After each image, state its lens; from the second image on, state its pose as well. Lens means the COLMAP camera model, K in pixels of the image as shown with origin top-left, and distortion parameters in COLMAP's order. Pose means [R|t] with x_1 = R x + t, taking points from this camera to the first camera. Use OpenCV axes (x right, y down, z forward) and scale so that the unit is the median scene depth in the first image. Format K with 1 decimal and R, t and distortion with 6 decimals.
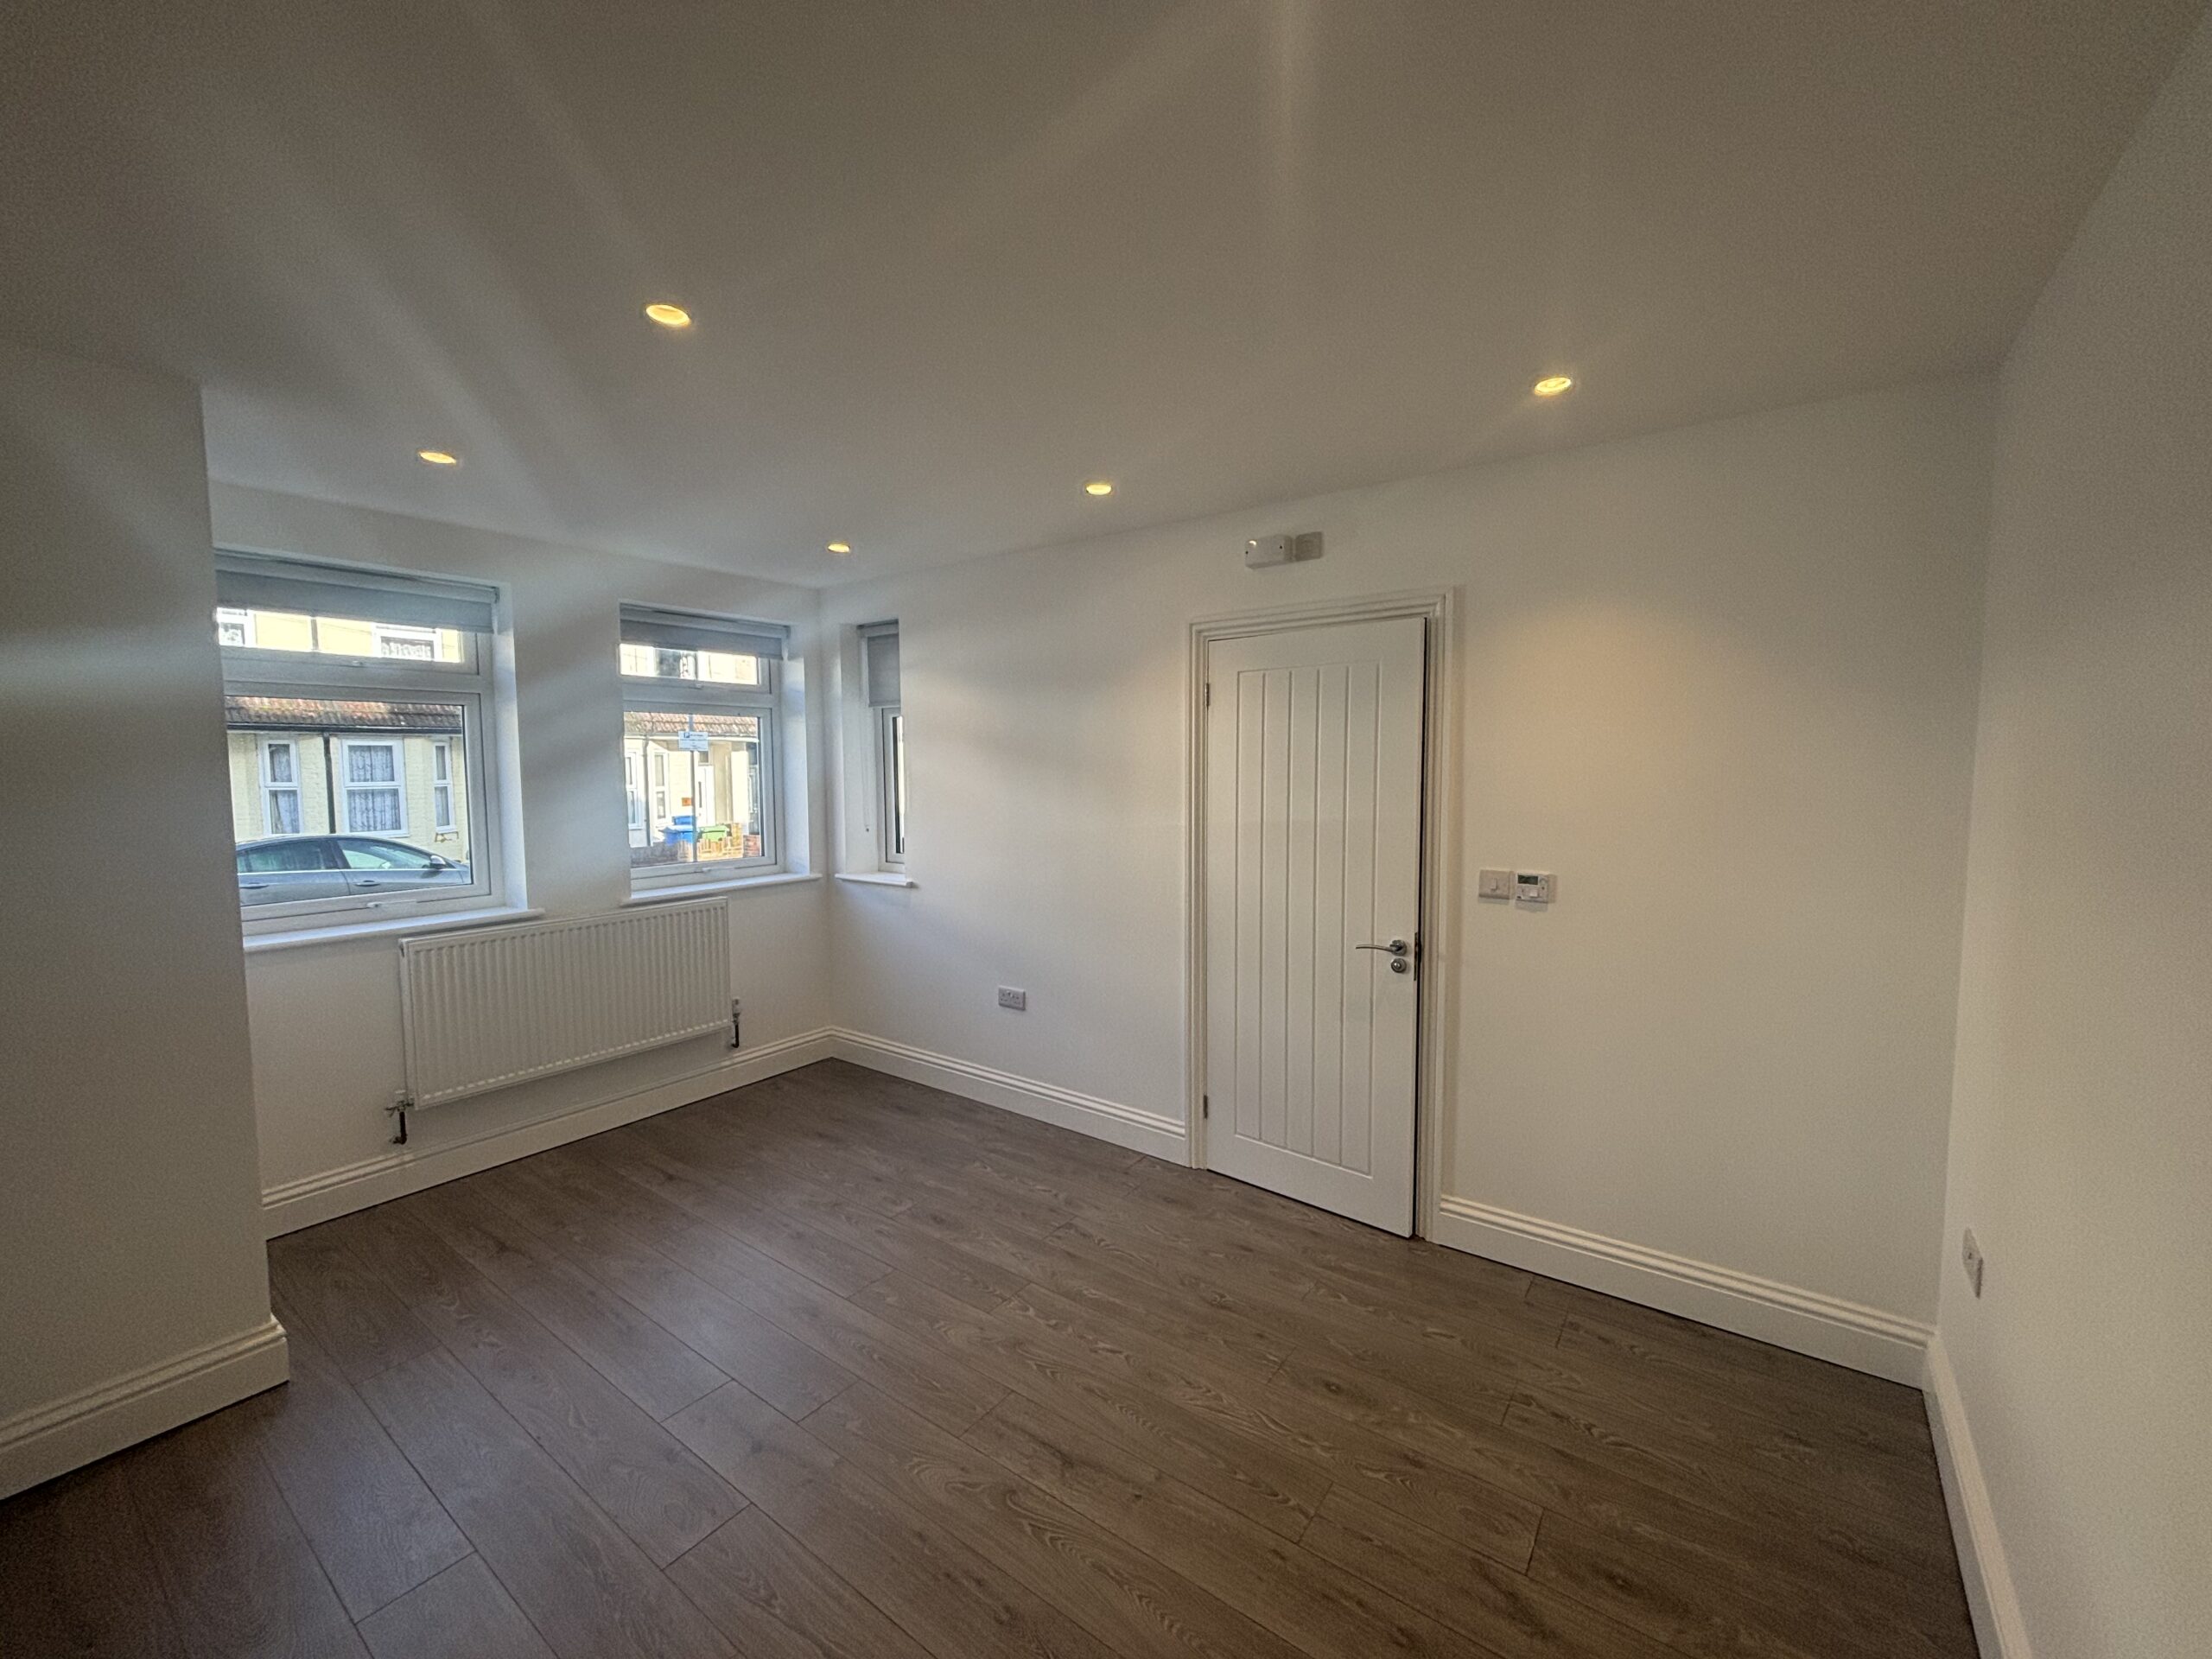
lens RADIAL K [[880.7, 0, 1106.0], [0, 880.7, 829.5], [0, 0, 1]] dist [-0.000985, -0.000118]
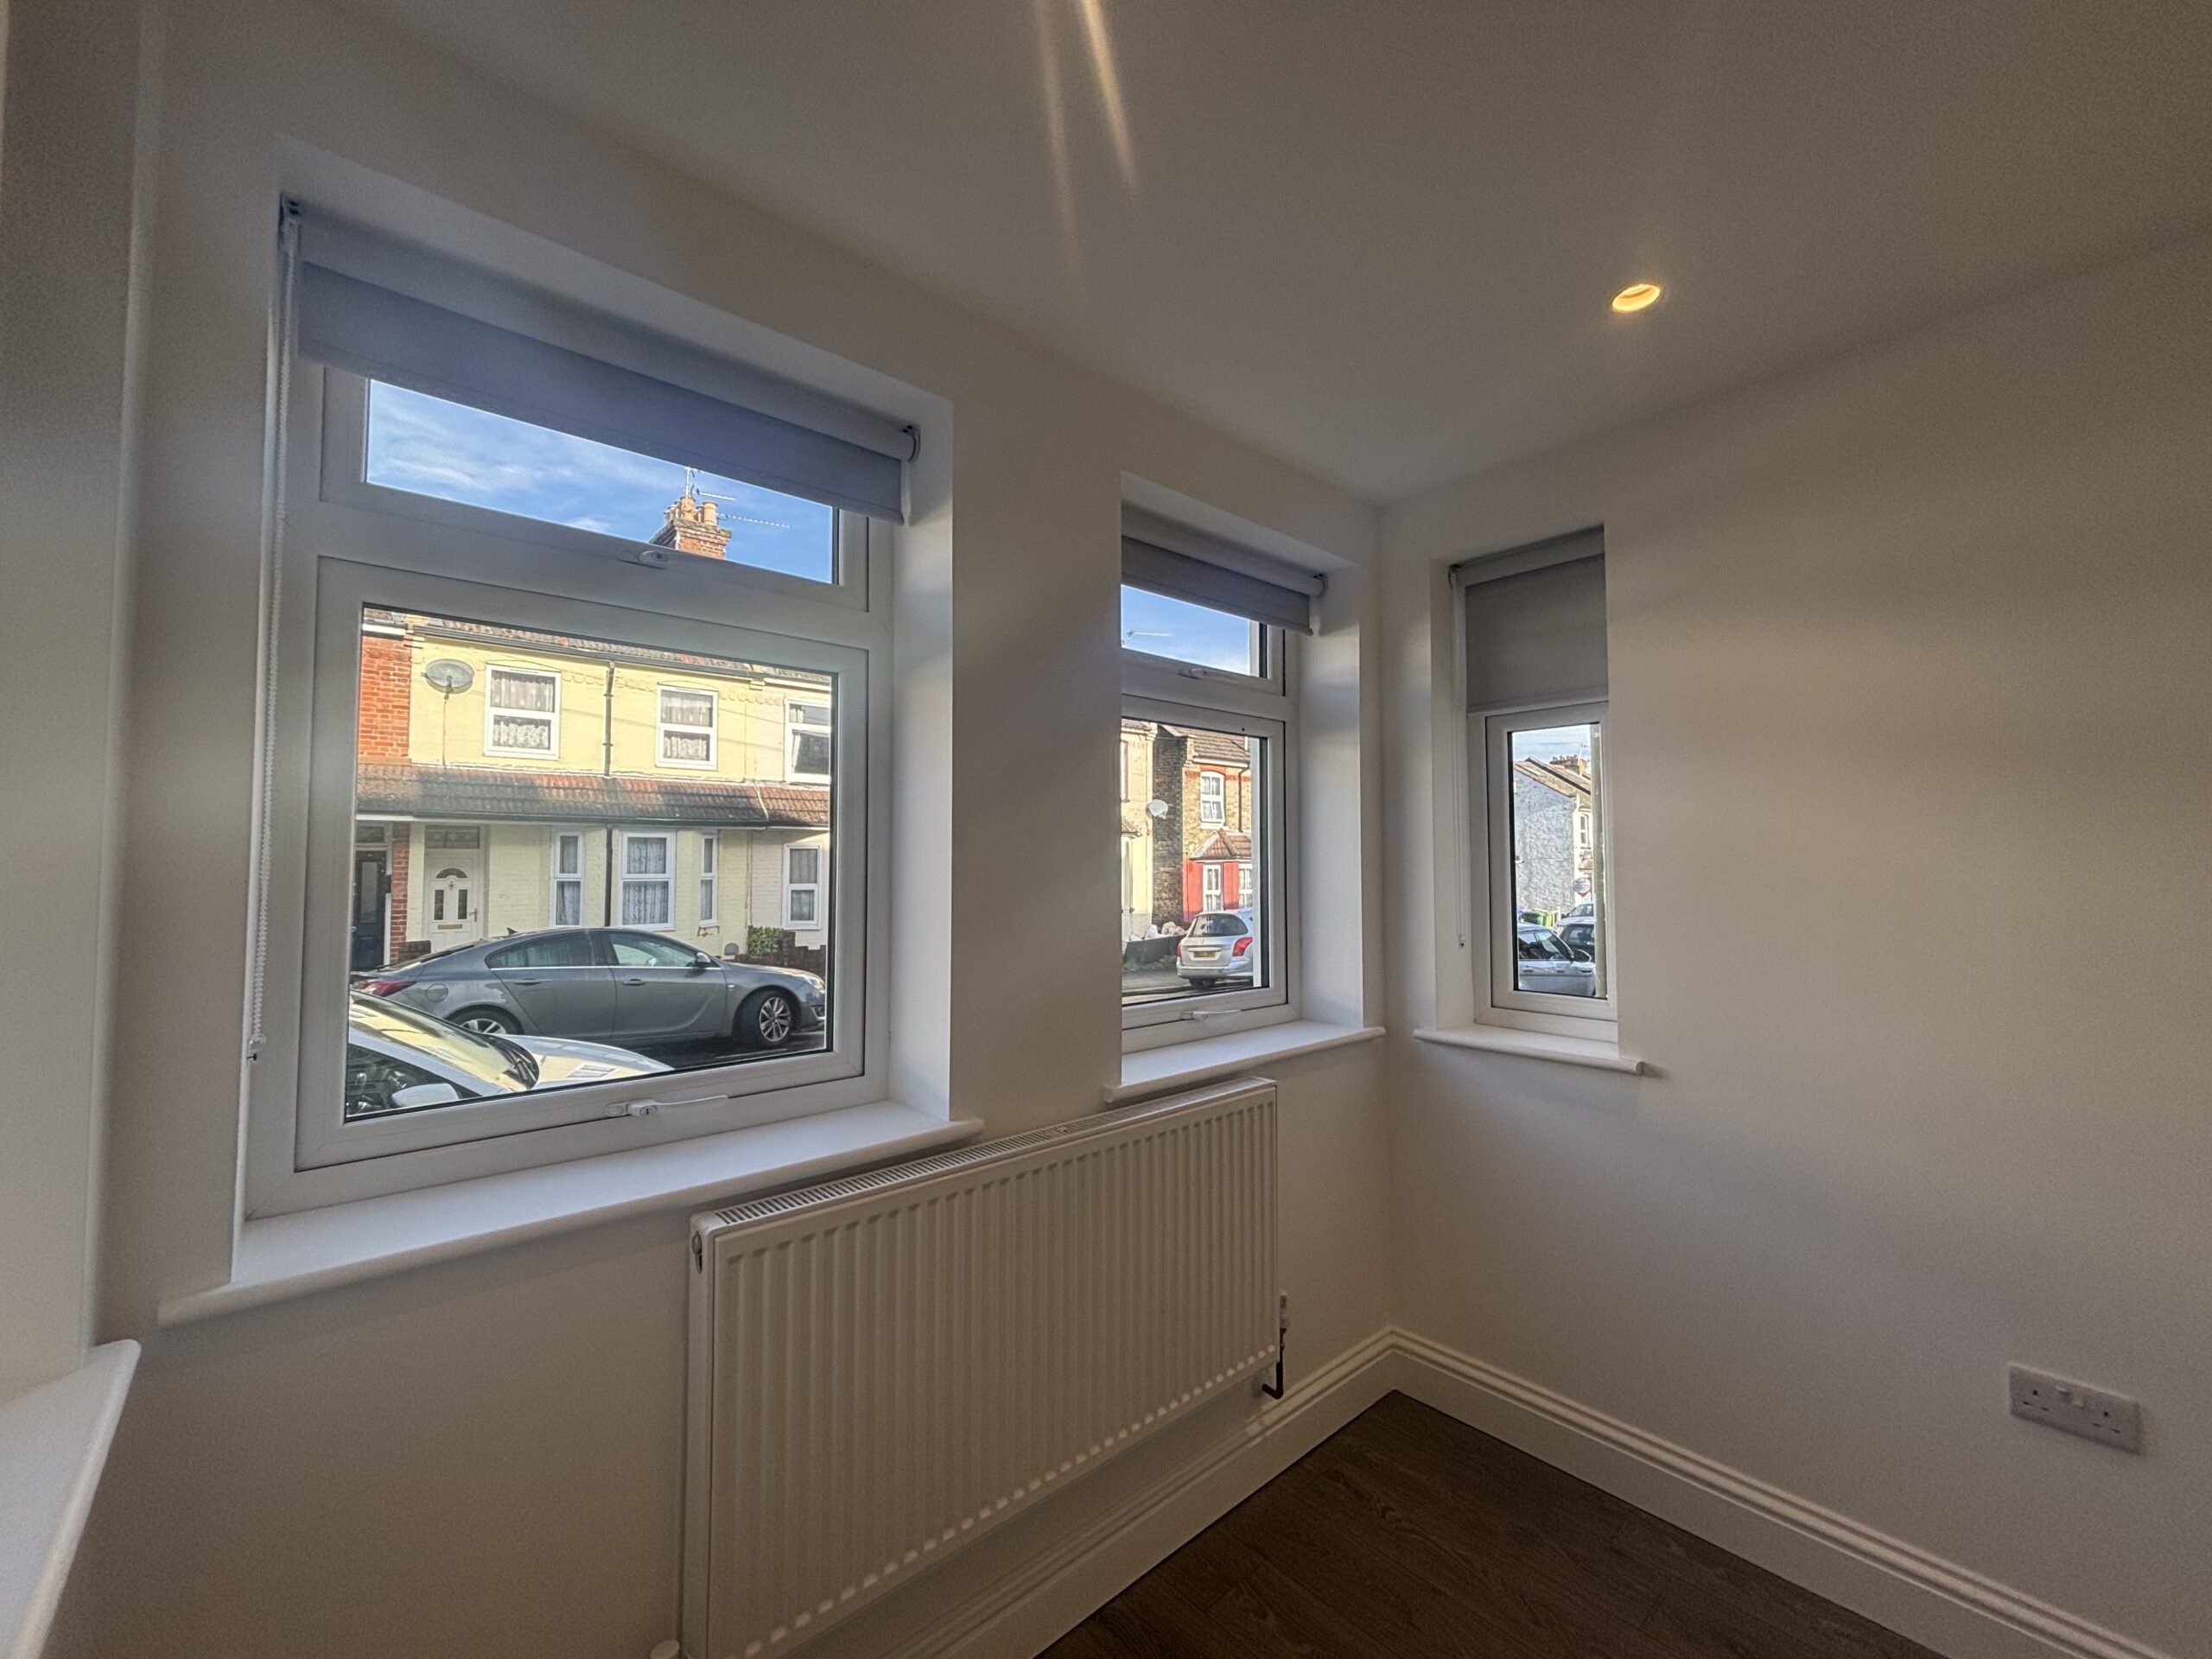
lens RADIAL K [[894.1, 0, 1106.0], [0, 894.1, 829.5], [0, 0, 1]] dist [0.002495, -0.000014]
pose [[0.976168, -0.004627, -0.216969, -0.131530], [-0.020305, 0.993439, -0.112542, -0.001192], [0.216066, 0.114265, 0.969669, 0.155487]]
